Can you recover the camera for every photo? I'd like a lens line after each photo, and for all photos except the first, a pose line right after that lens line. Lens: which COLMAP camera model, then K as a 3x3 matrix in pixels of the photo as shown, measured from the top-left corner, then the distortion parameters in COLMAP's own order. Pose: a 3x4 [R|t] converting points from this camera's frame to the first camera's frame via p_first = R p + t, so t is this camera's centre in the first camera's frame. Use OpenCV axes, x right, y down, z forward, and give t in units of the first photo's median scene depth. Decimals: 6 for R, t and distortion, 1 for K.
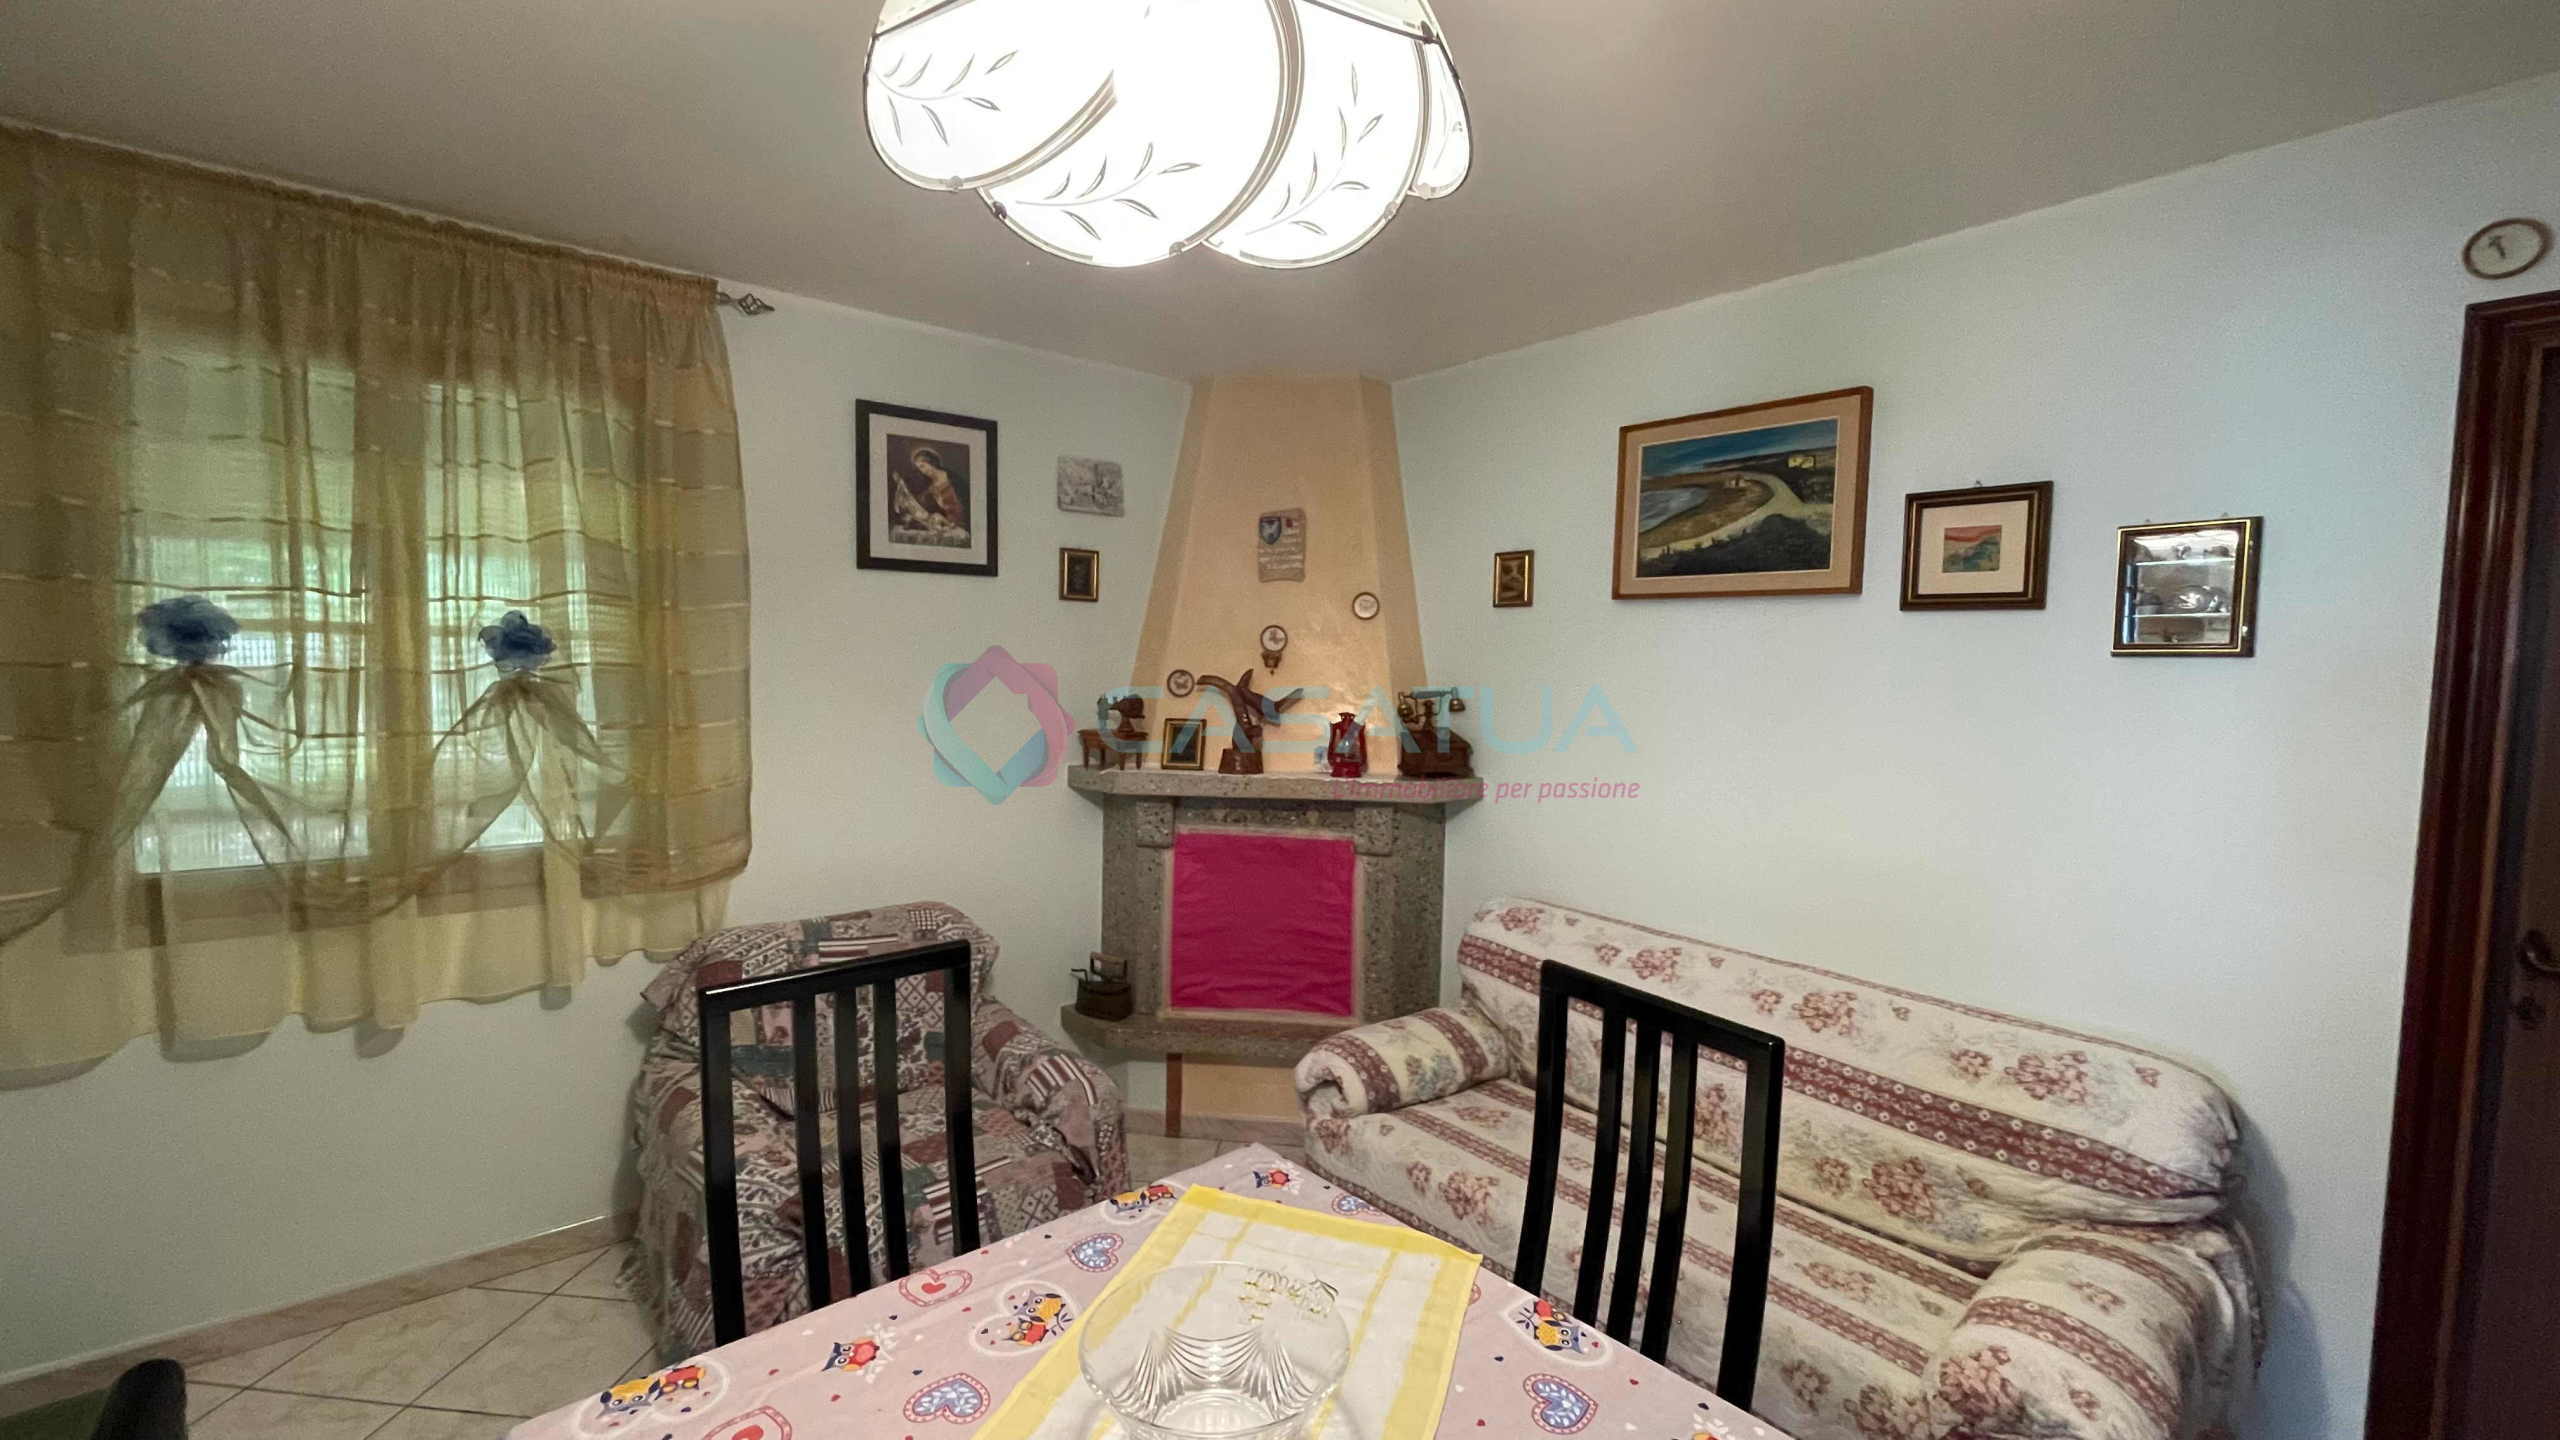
lens RADIAL K [[1043.6, 0, 1270.2], [0, 1043.6, 721.7], [0, 0, 1]] dist [-0.004476, 0.002914]
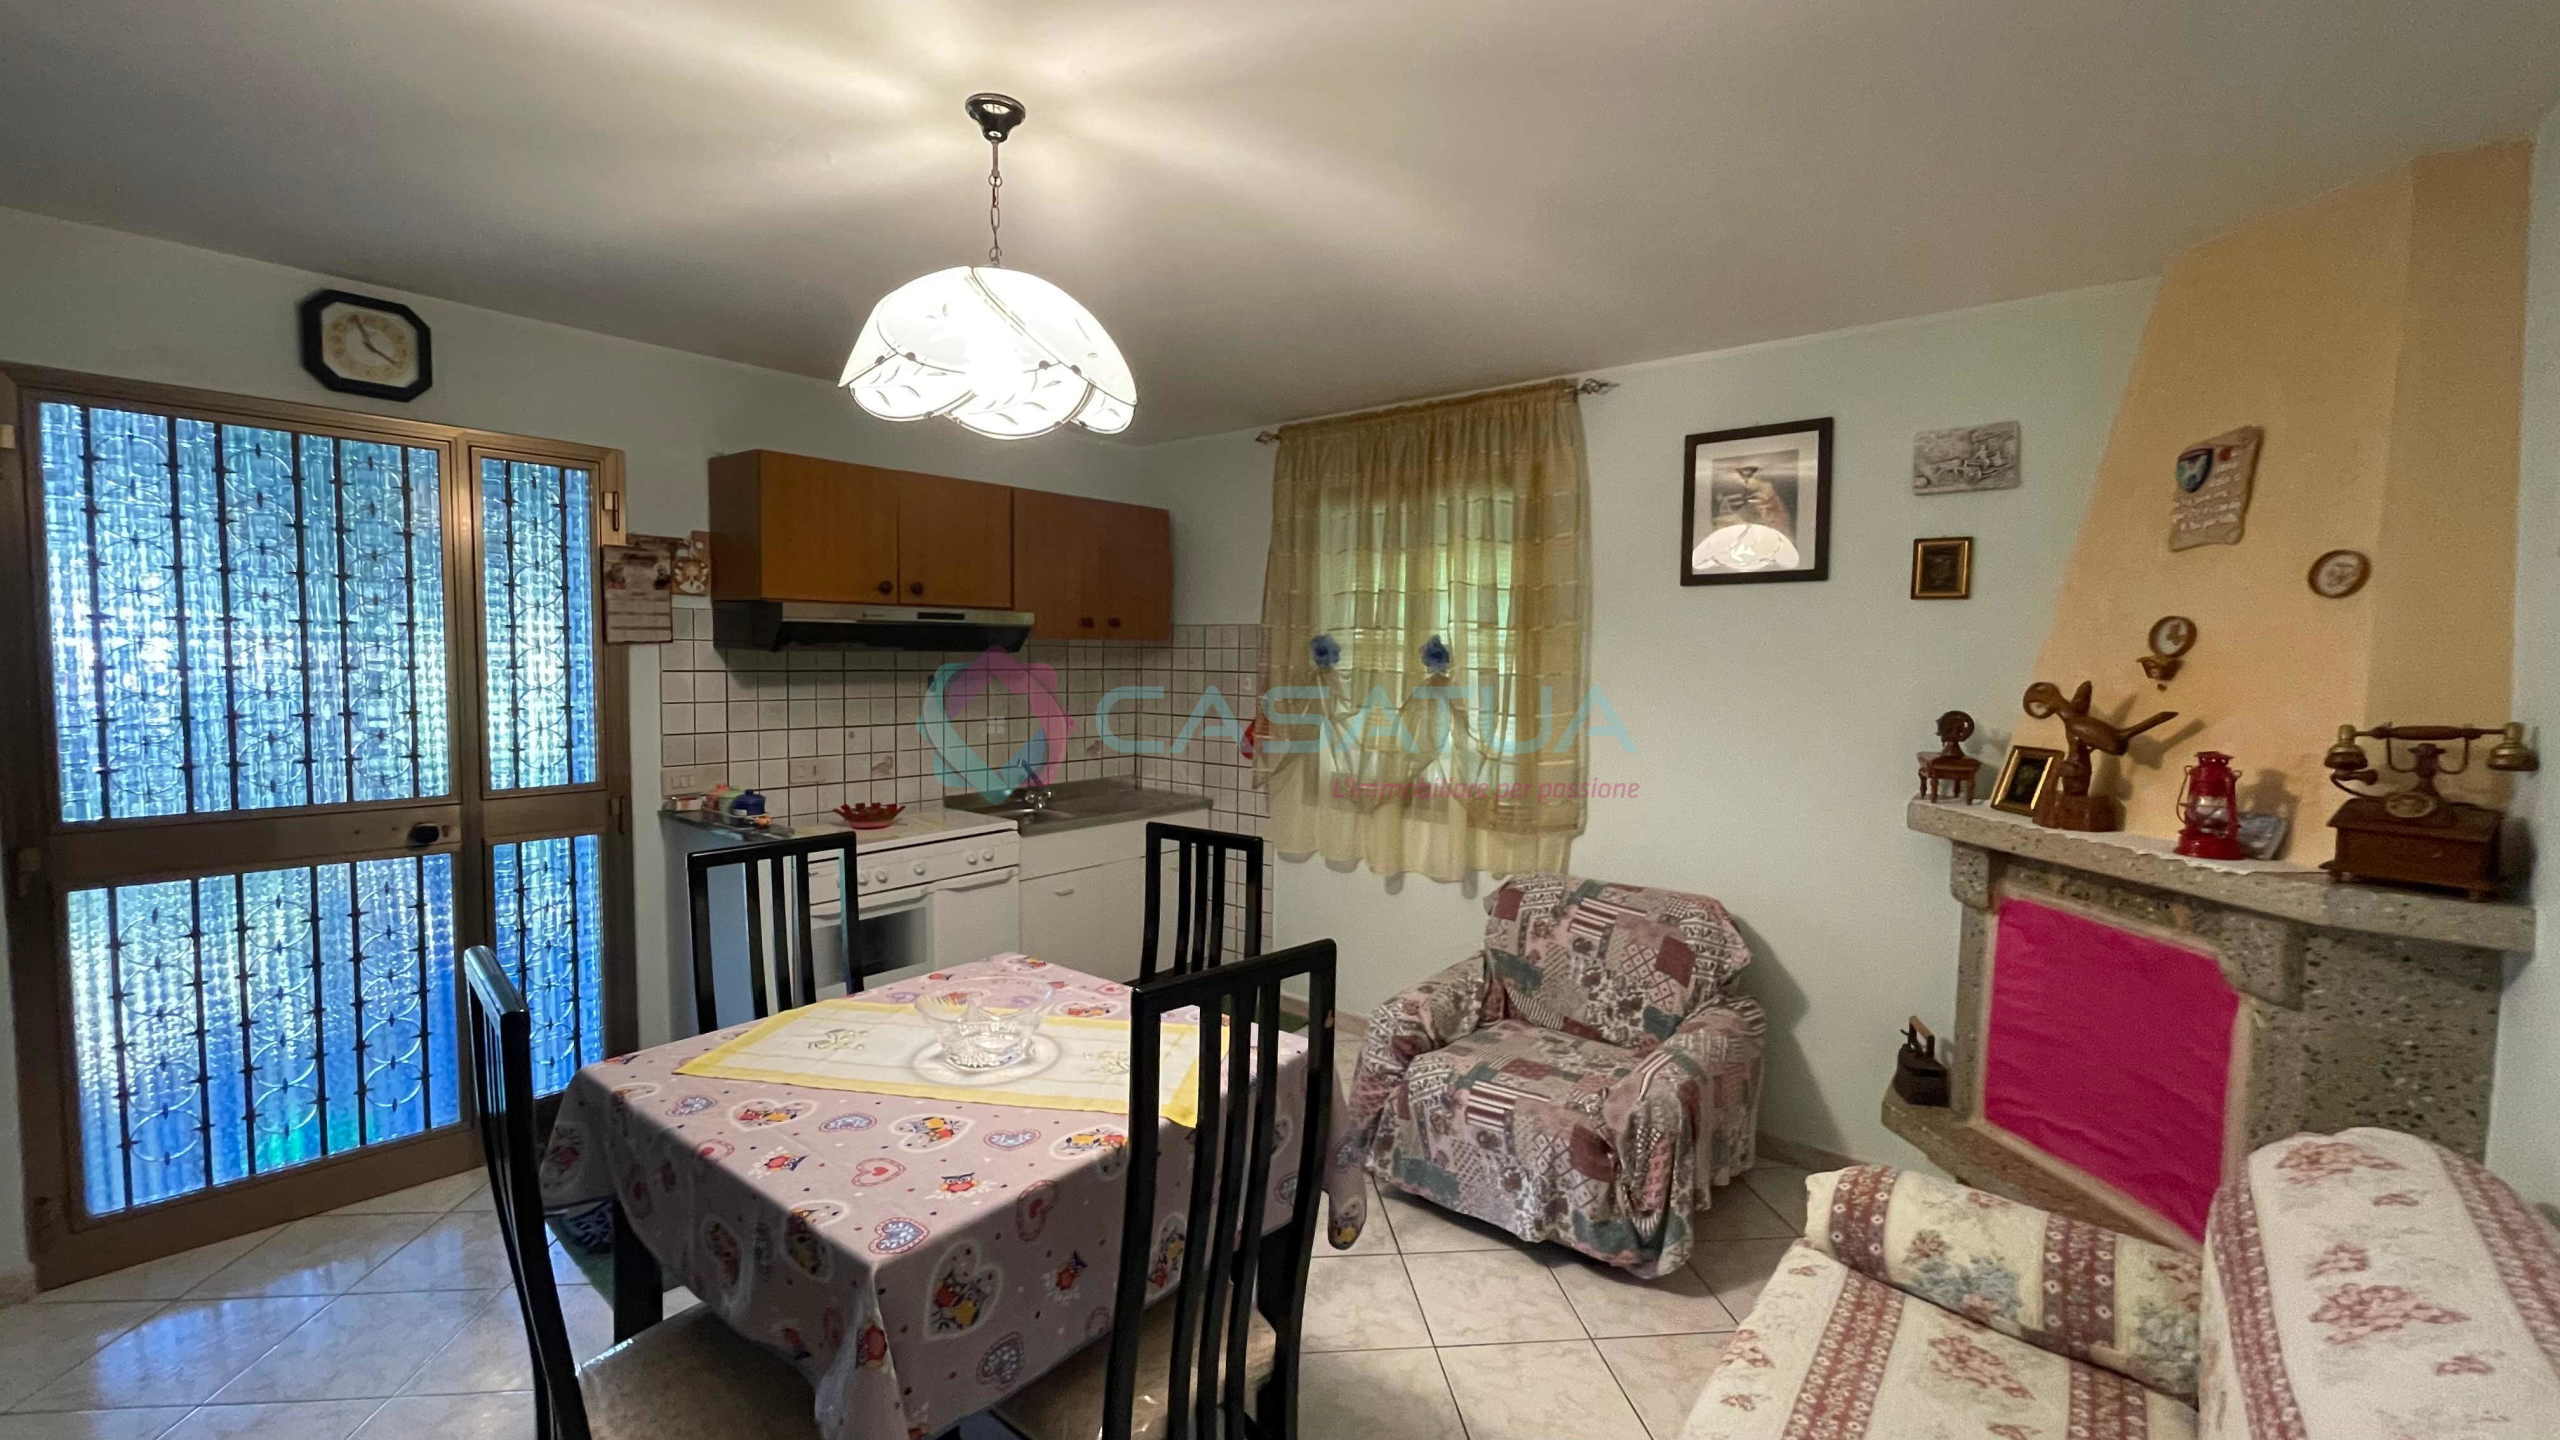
lens RADIAL K [[1043.6, 0, 1265.3], [0, 1043.6, 726.8], [0, 0, 1]] dist [-0.004476, 0.002914]
pose [[0.179761, 0.053274, -0.982267, 0.563758], [-0.069367, 0.996733, 0.041364, -0.010328], [0.981262, 0.060701, 0.182870, 0.326352]]
